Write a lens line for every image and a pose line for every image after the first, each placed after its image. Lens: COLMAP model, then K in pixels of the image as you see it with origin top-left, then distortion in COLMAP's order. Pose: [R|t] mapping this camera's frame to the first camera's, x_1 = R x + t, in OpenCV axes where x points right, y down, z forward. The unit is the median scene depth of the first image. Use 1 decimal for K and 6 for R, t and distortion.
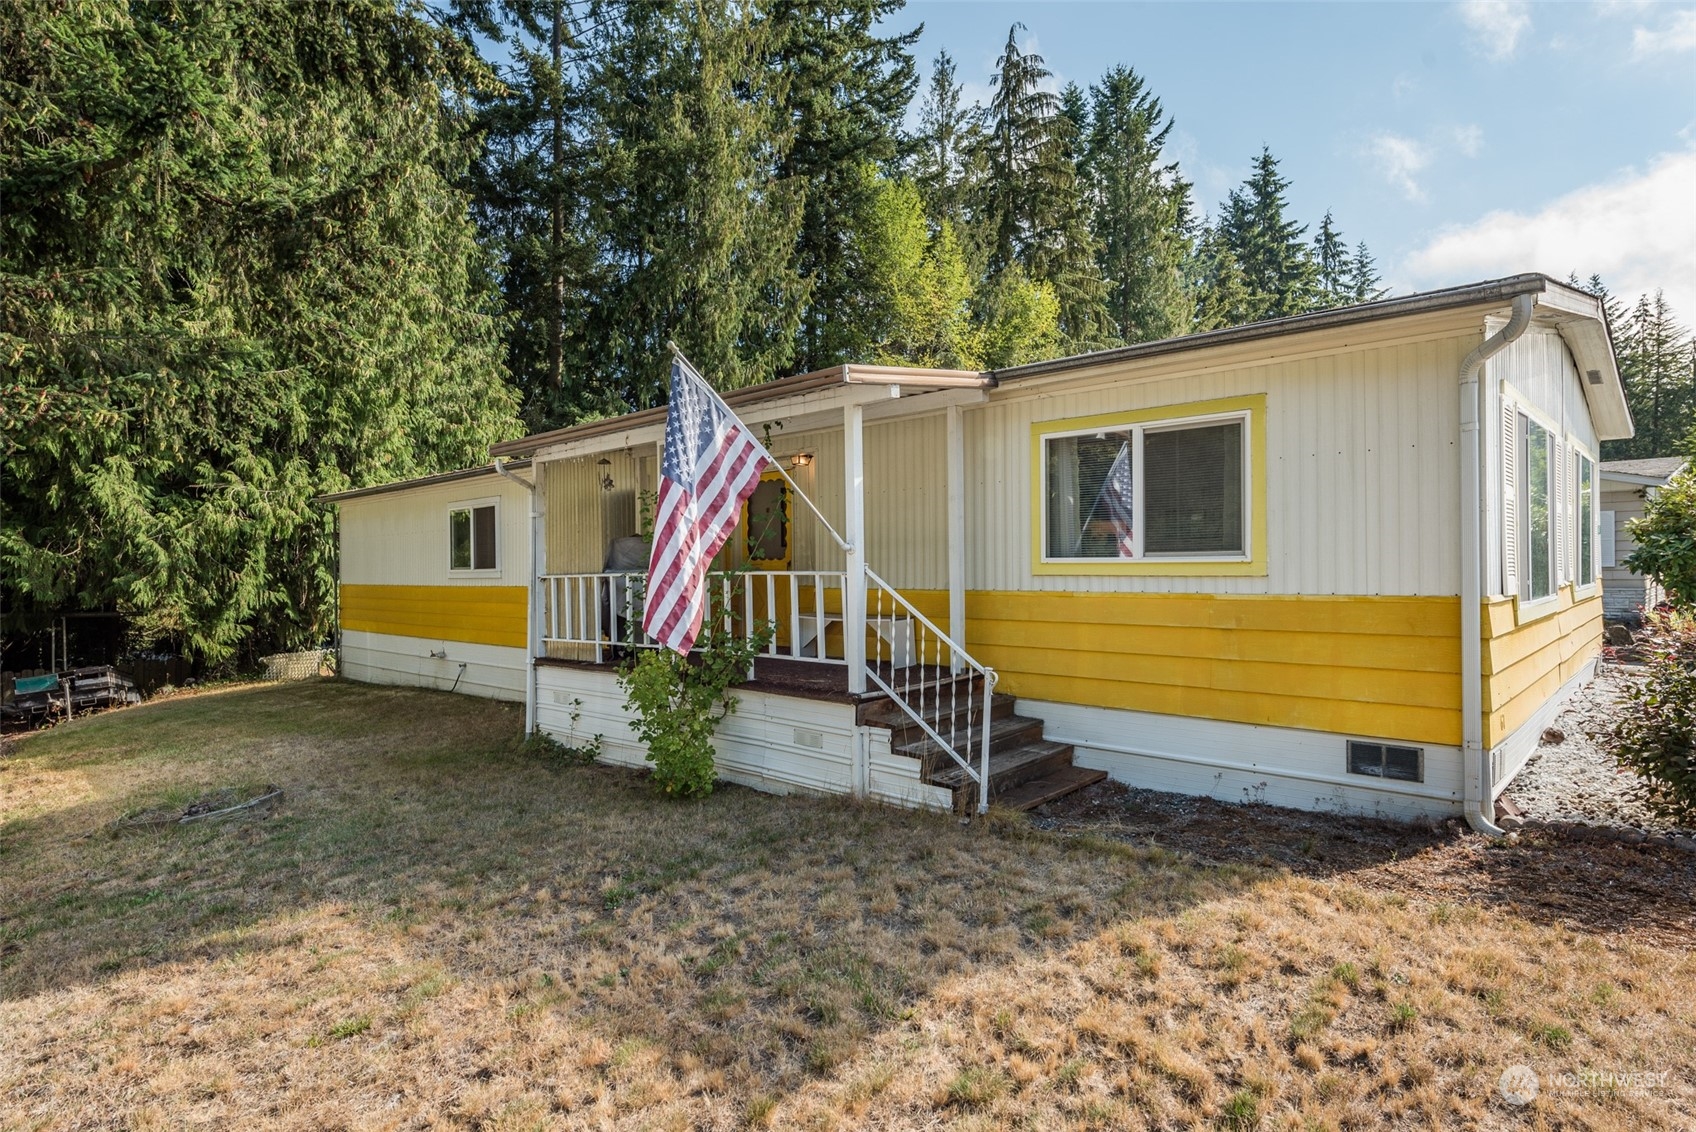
lens RADIAL K [[919.1, 0, 848.6], [0, 919.1, 564.2], [0, 0, 1]] dist [0.010235, -0.000743]
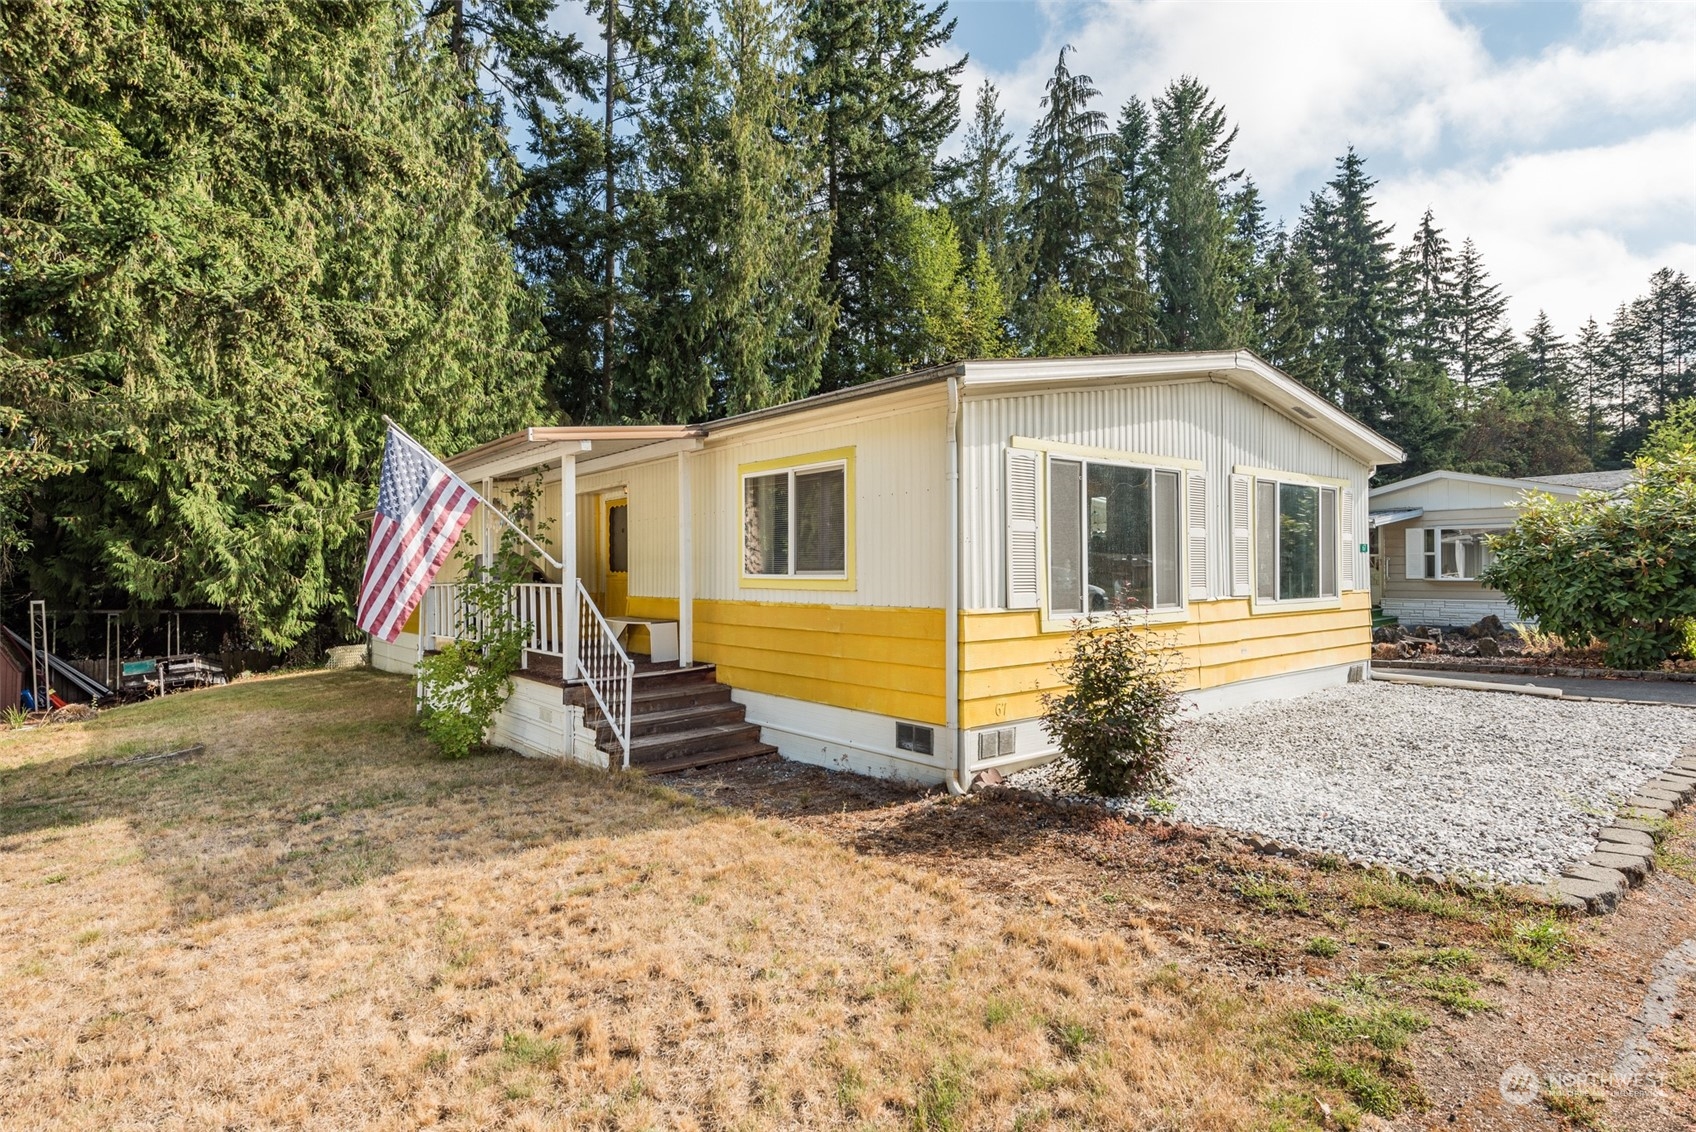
lens RADIAL K [[898.1, 0, 847.8], [0, 898.1, 564.3], [0, 0, 1]] dist [0.012269, -0.000726]
pose [[0.991942, 0.004021, -0.126630, 0.174135], [-0.004690, 0.999977, -0.004985, -0.004994], [0.126607, 0.005538, 0.991937, -0.062556]]
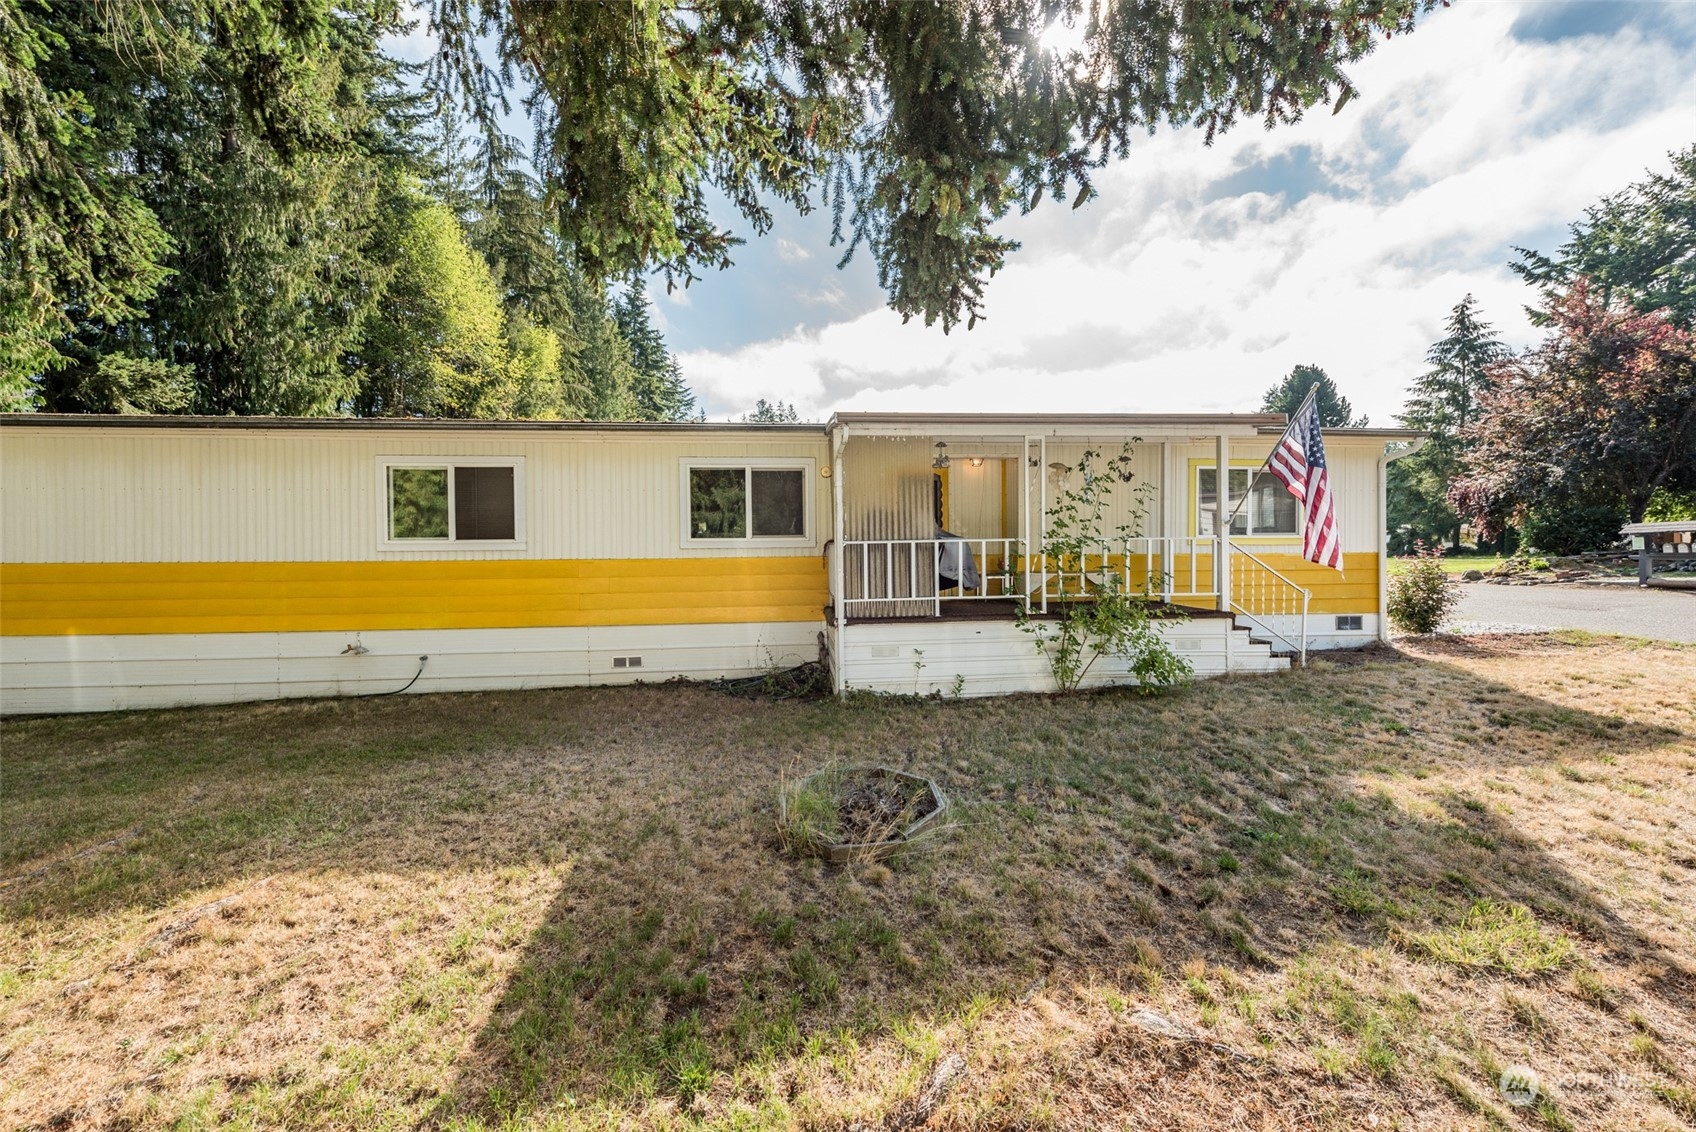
lens RADIAL K [[666.0, 0, 847.5], [0, 666.0, 570.9], [0, 0, 1]] dist [0.009713, 0.000013]
pose [[0.661752, -0.003805, 0.749713, -0.423256], [-0.001912, 0.999975, 0.006763, 0.018965], [-0.749720, -0.005909, 0.661728, 0.223794]]
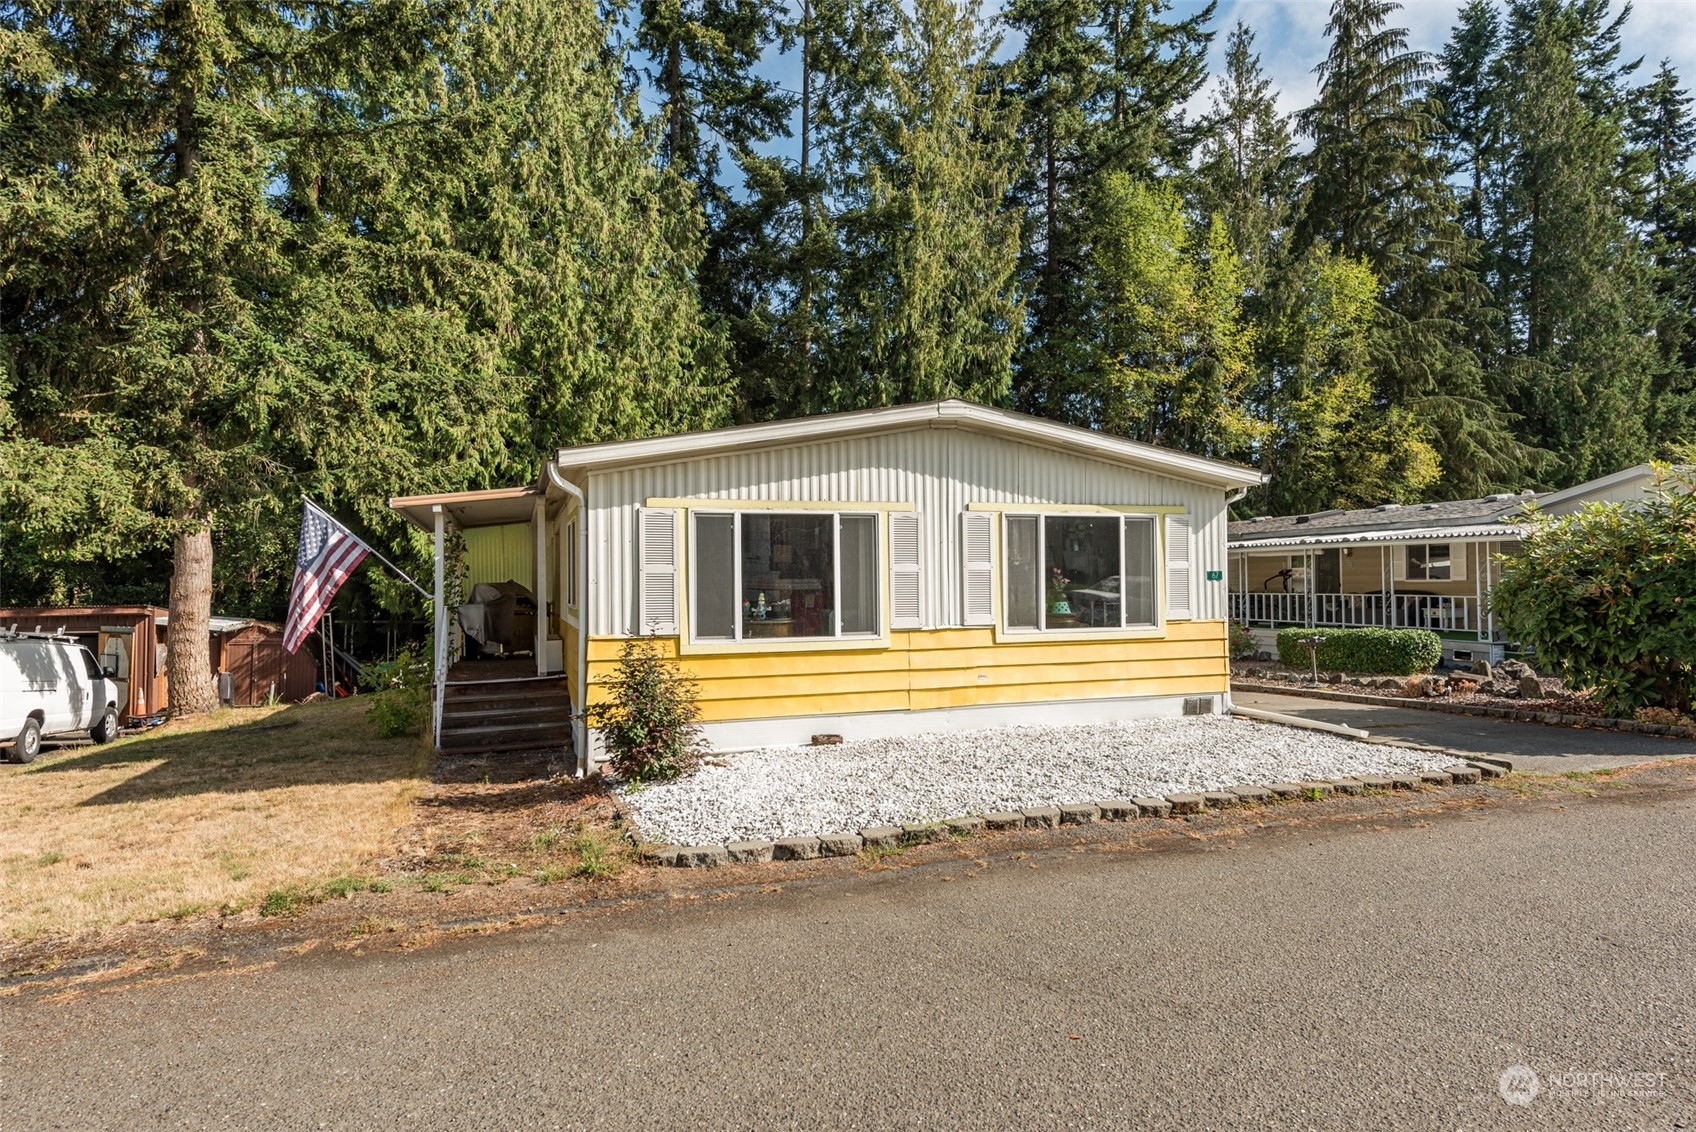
lens RADIAL K [[983.2, 0, 848.0], [0, 983.2, 566.0], [0, 0, 1]] dist [0.013688, -0.003162]
pose [[0.882767, -0.005136, -0.469782, 0.486655], [-0.000462, 0.999930, -0.011800, -0.017307], [0.469810, 0.010634, 0.882703, -0.084496]]
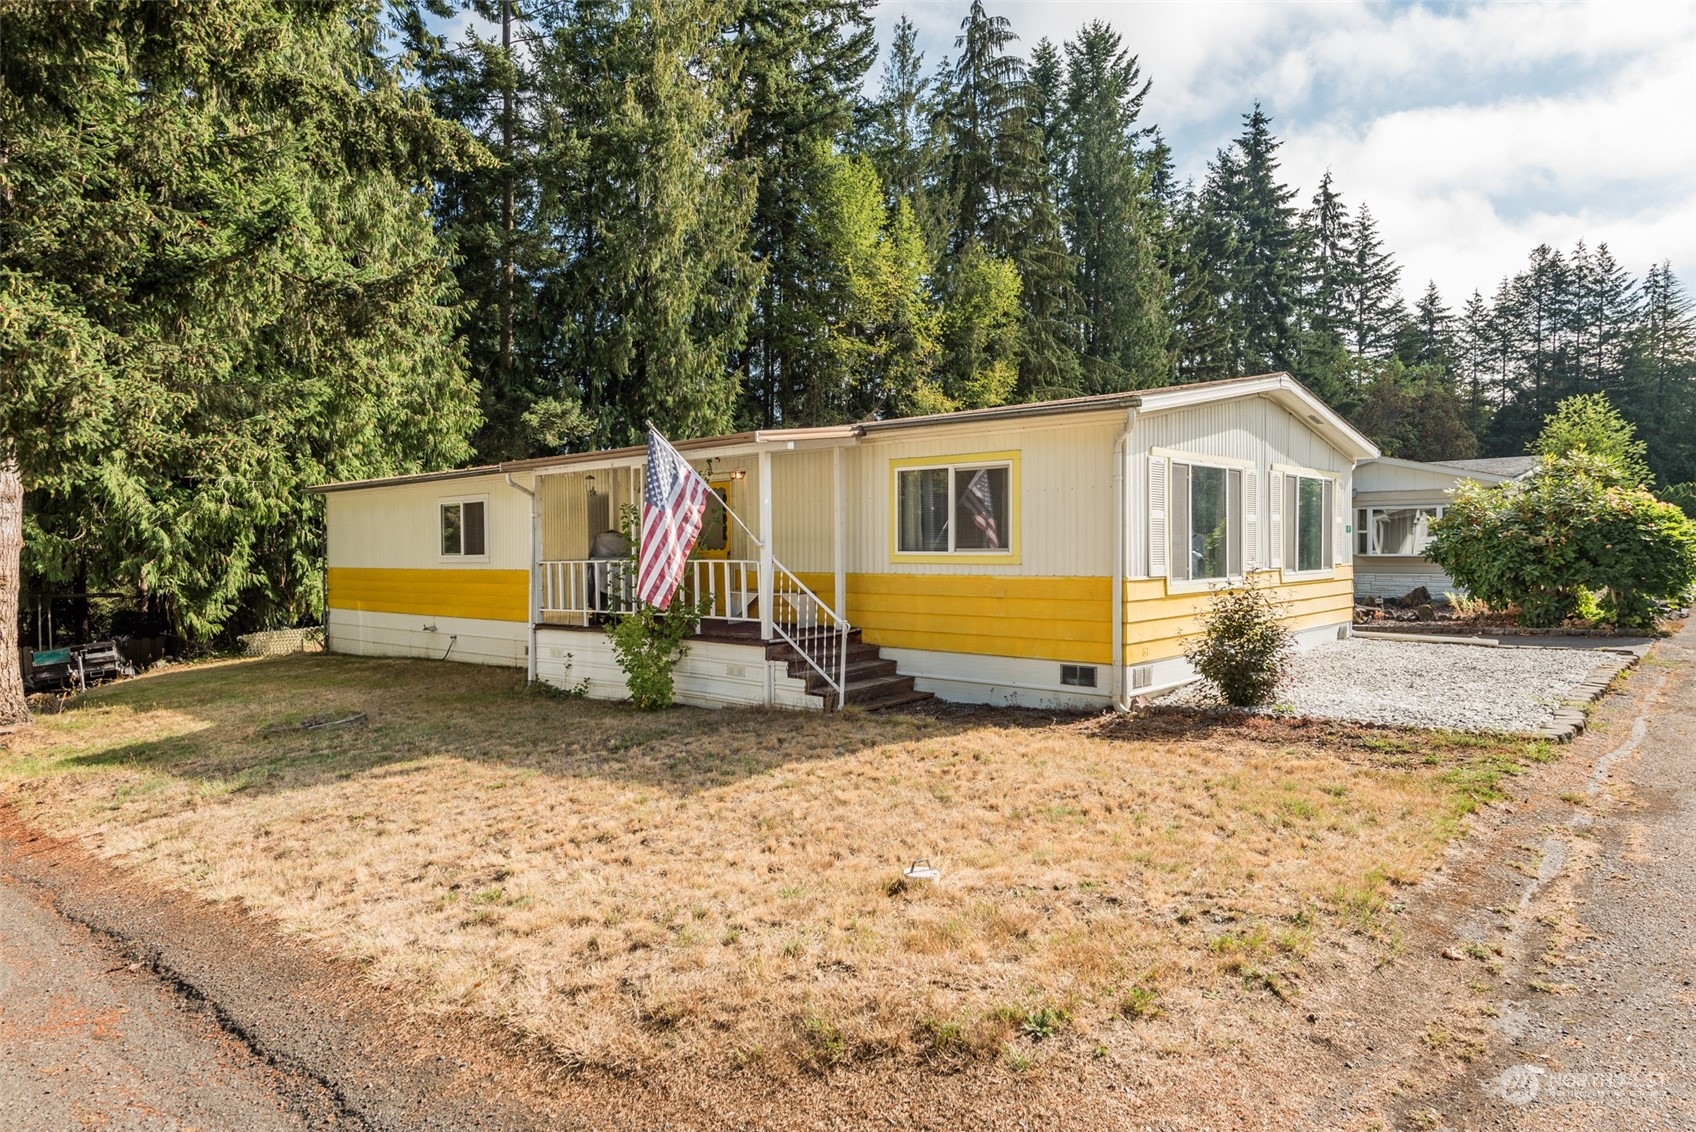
lens RADIAL K [[1044.1, 0, 848.0], [0, 1044.1, 566.0], [0, 0, 1]] dist [0.017577, -0.000883]
pose [[0.999554, 0.003080, 0.029690, 0.029079], [-0.003642, 0.999815, 0.018882, -0.005089], [-0.029627, -0.018982, 0.999381, -0.234568]]
